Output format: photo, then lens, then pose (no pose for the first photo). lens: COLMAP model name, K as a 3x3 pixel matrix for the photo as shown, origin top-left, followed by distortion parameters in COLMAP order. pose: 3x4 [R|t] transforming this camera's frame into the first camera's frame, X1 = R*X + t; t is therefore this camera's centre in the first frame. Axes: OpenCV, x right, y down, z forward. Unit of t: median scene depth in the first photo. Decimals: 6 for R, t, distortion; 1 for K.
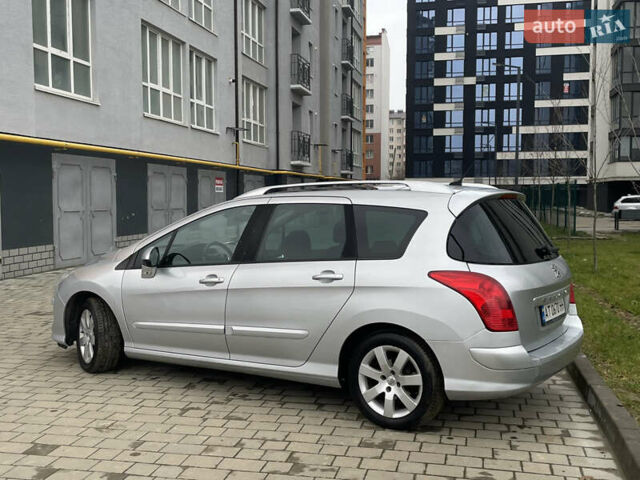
lens RADIAL K [[735.4, 0, 320.0], [0, 735.4, 240.0], [0, 0, 1]] dist [0.069606, -0.052695]
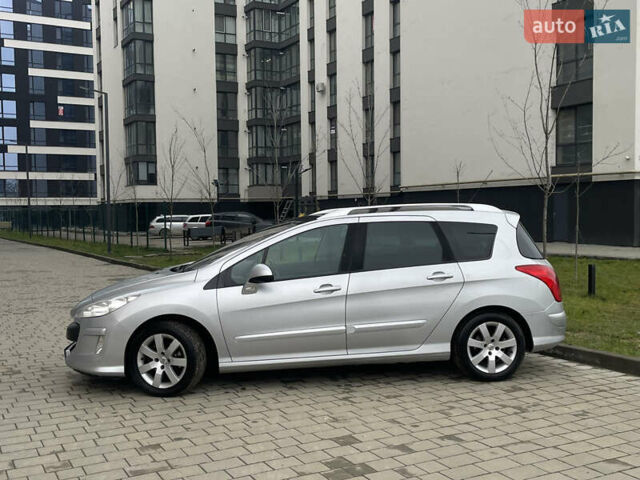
lens RADIAL K [[735.4, 0, 320.0], [0, 735.4, 240.0], [0, 0, 1]] dist [0.069606, -0.052695]
pose [[0.752193, -0.031899, 0.658170, -1.000725], [0.050511, 0.998680, -0.009324, -0.013321], [-0.657004, 0.040259, 0.752812, 0.145537]]
